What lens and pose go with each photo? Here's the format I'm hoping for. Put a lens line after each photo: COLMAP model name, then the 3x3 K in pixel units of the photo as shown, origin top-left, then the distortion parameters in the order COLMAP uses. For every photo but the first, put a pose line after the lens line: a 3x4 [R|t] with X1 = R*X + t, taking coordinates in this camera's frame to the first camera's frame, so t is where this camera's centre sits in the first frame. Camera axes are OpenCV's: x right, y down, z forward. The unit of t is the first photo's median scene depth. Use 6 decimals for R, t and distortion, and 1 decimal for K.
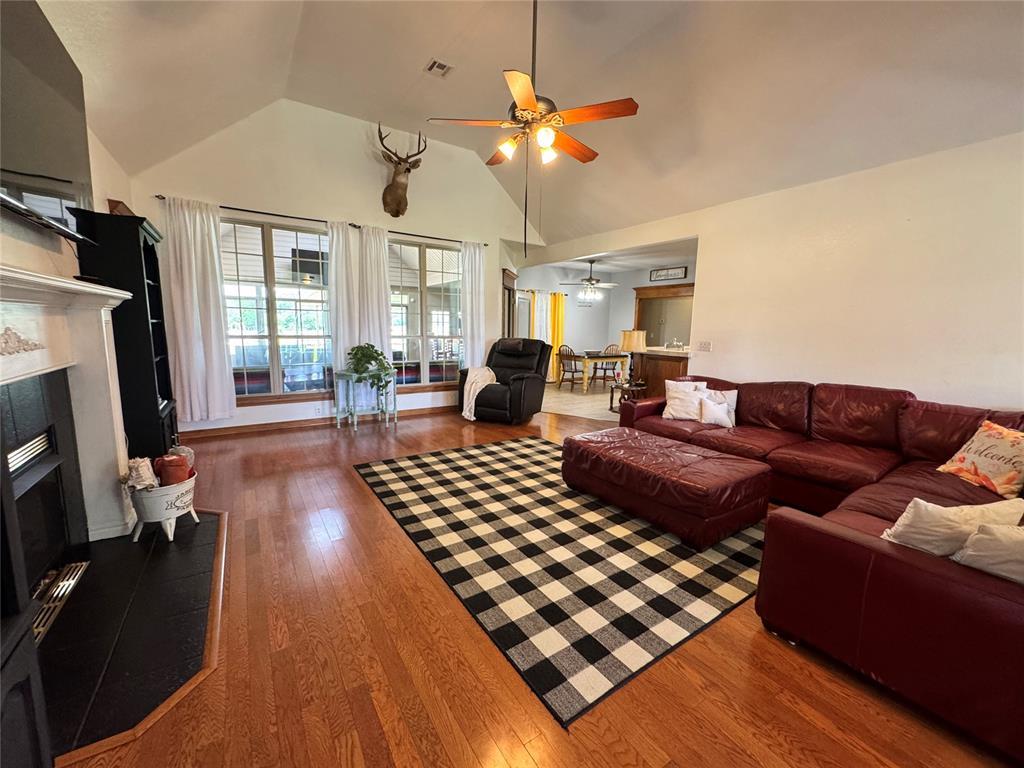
lens RADIAL K [[410.7, 0, 509.3], [0, 410.7, 383.9], [0, 0, 1]] dist [-0.003662, 0.000289]
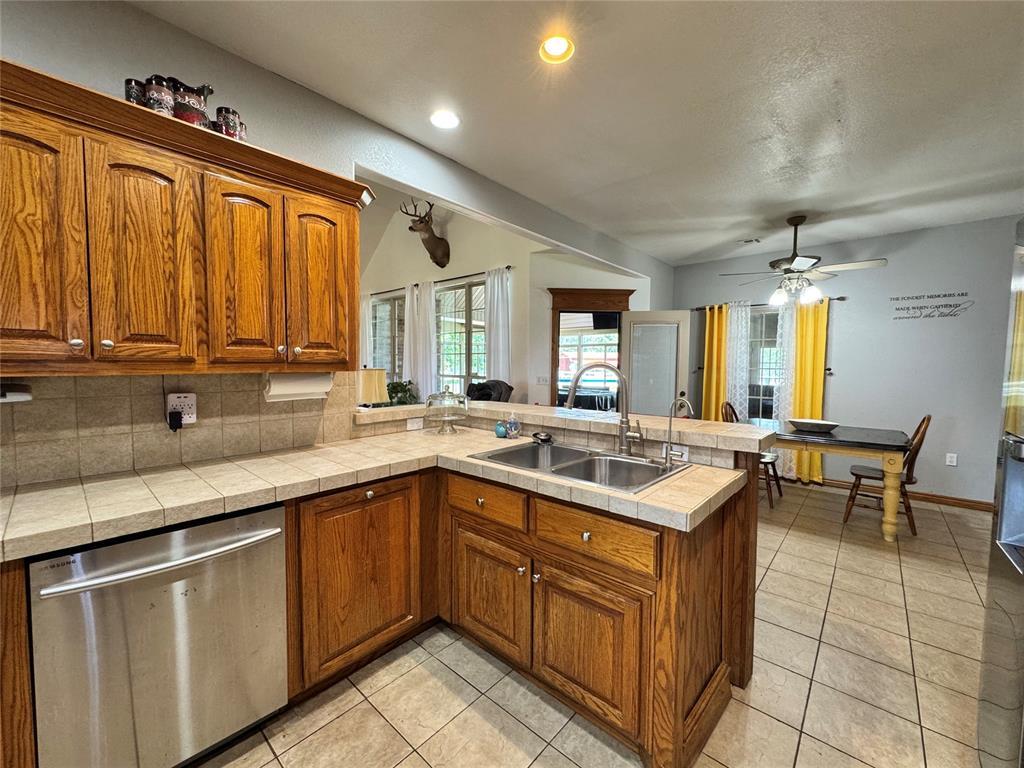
lens RADIAL K [[410.7, 0, 511.0], [0, 410.7, 386.1], [0, 0, 1]] dist [-0.003662, 0.000289]
pose [[0.256139, 0.034020, -0.966041, 0.880926], [-0.138474, 0.990364, -0.001839, -0.121836], [0.956670, 0.134242, 0.258382, 0.975774]]
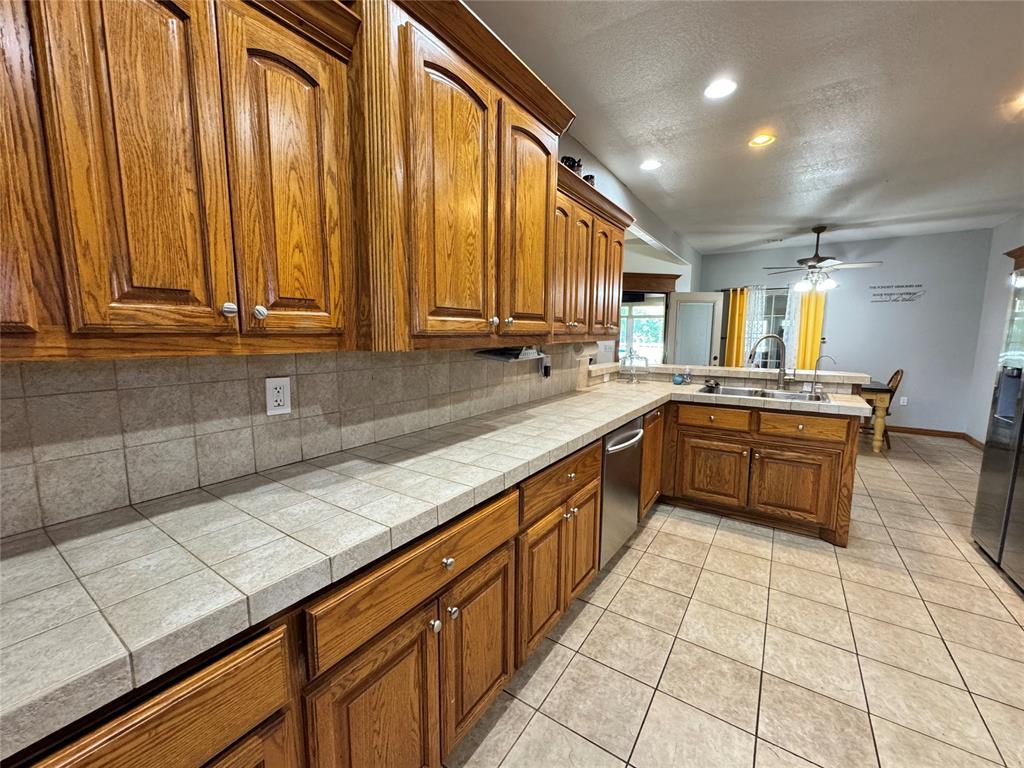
lens RADIAL K [[410.7, 0, 509.5], [0, 410.7, 383.5], [0, 0, 1]] dist [-0.003662, 0.000289]
pose [[0.382259, 0.094954, -0.919164, 0.961166], [-0.129863, 0.990355, 0.048301, -0.064877], [0.914885, 0.100902, 0.390903, 0.578082]]
